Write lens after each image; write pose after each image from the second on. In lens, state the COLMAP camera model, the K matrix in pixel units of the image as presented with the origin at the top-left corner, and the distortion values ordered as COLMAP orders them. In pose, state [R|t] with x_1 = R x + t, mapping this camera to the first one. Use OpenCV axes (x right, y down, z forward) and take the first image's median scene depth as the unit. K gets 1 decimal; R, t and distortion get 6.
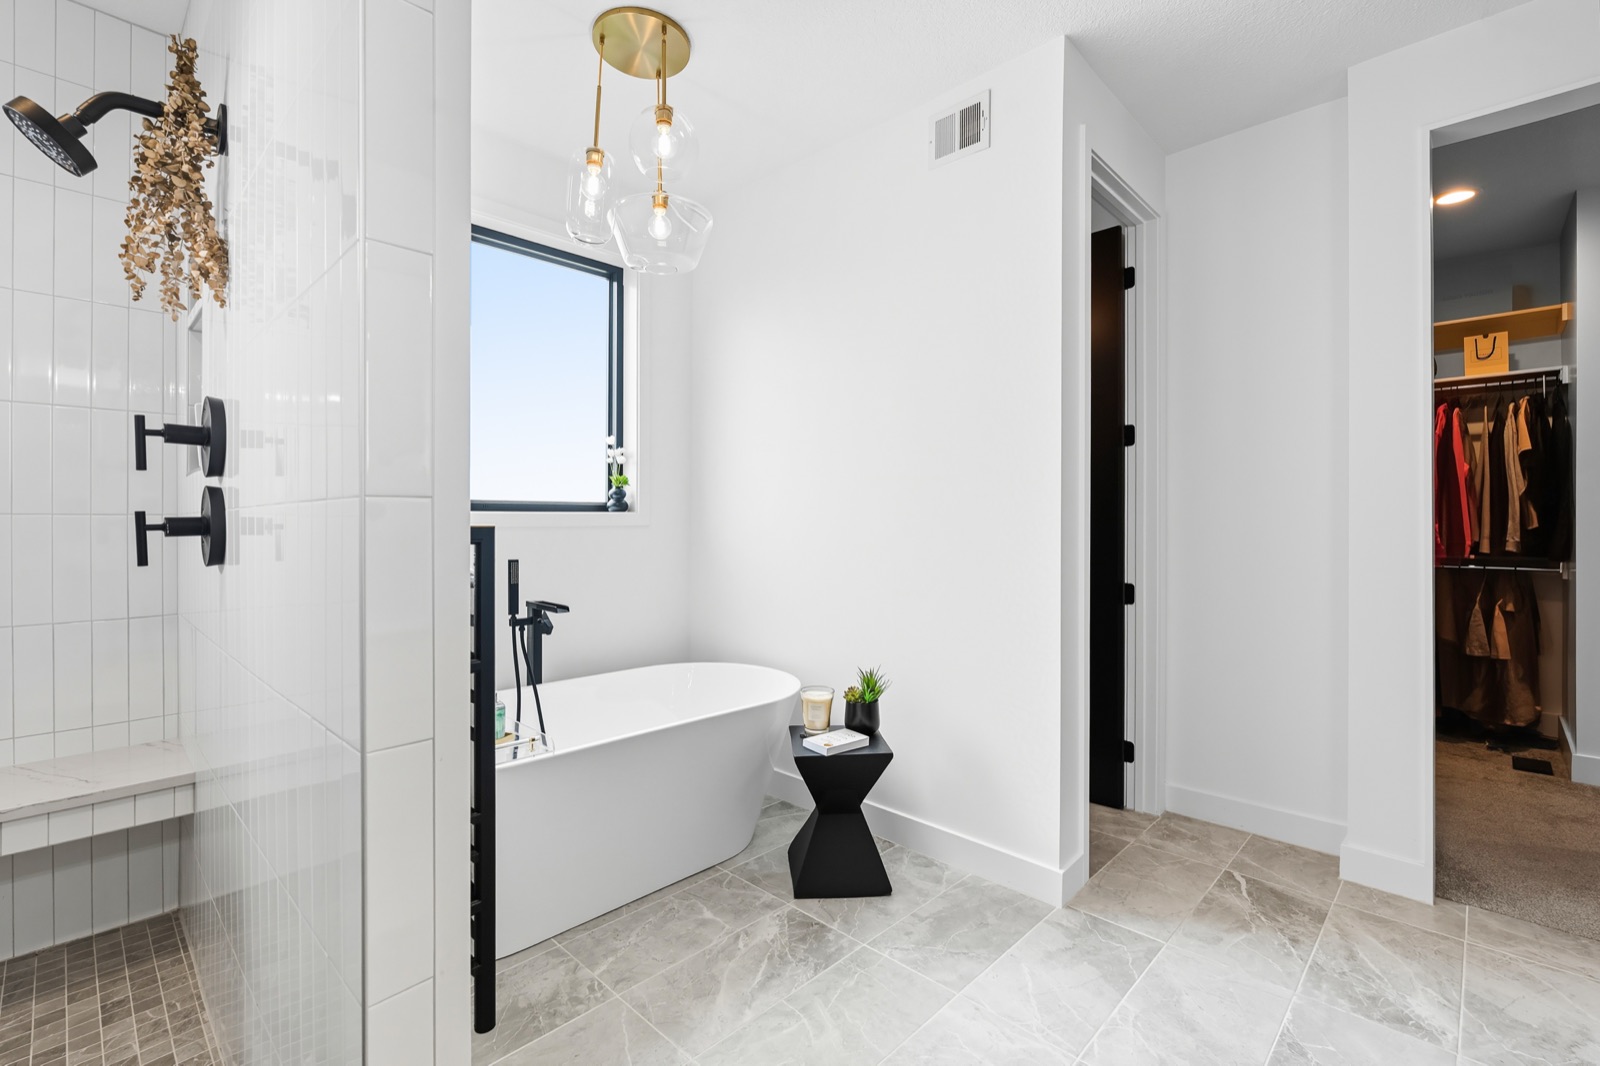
lens RADIAL K [[713.3, 0, 797.5], [0, 713.3, 521.2], [0, 0, 1]] dist [-0.003008, -0.000086]
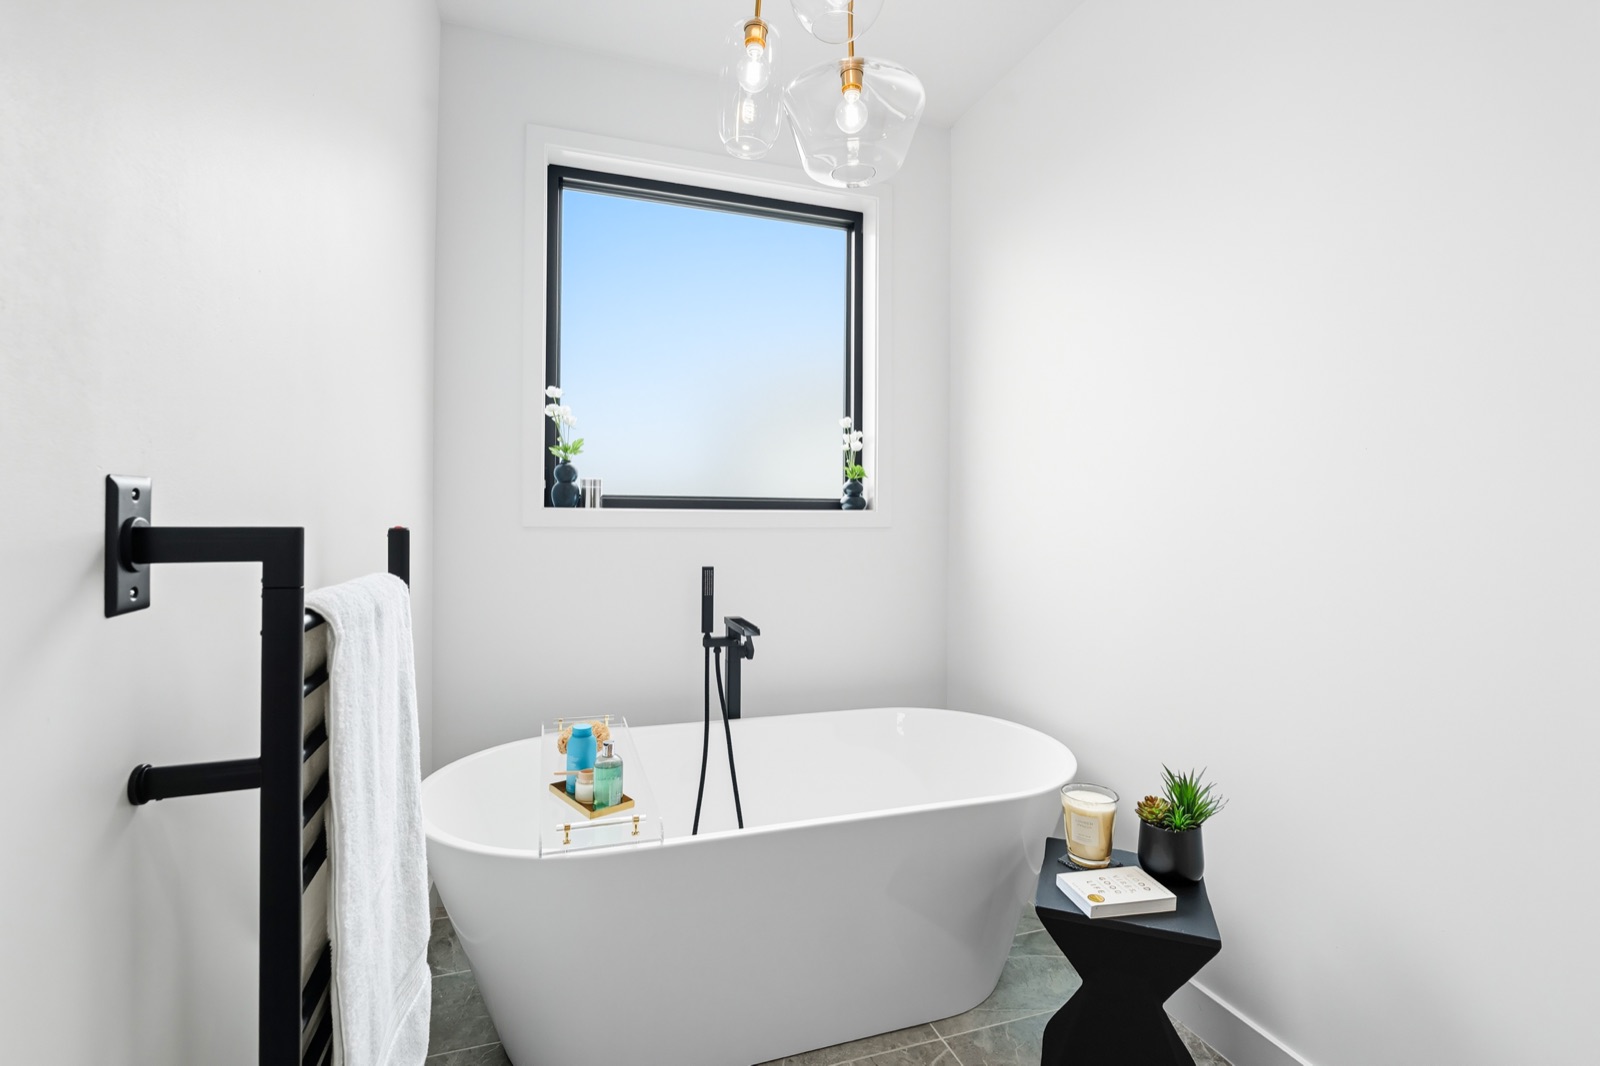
lens RADIAL K [[721.0, 0, 793.7], [0, 721.0, 513.4], [0, 0, 1]] dist [-0.003811, -0.000051]
pose [[0.890666, -0.000729, -0.454657, 0.084468], [-0.004518, 0.999935, -0.010453, -0.000408], [0.454635, 0.011365, 0.890605, 0.319277]]
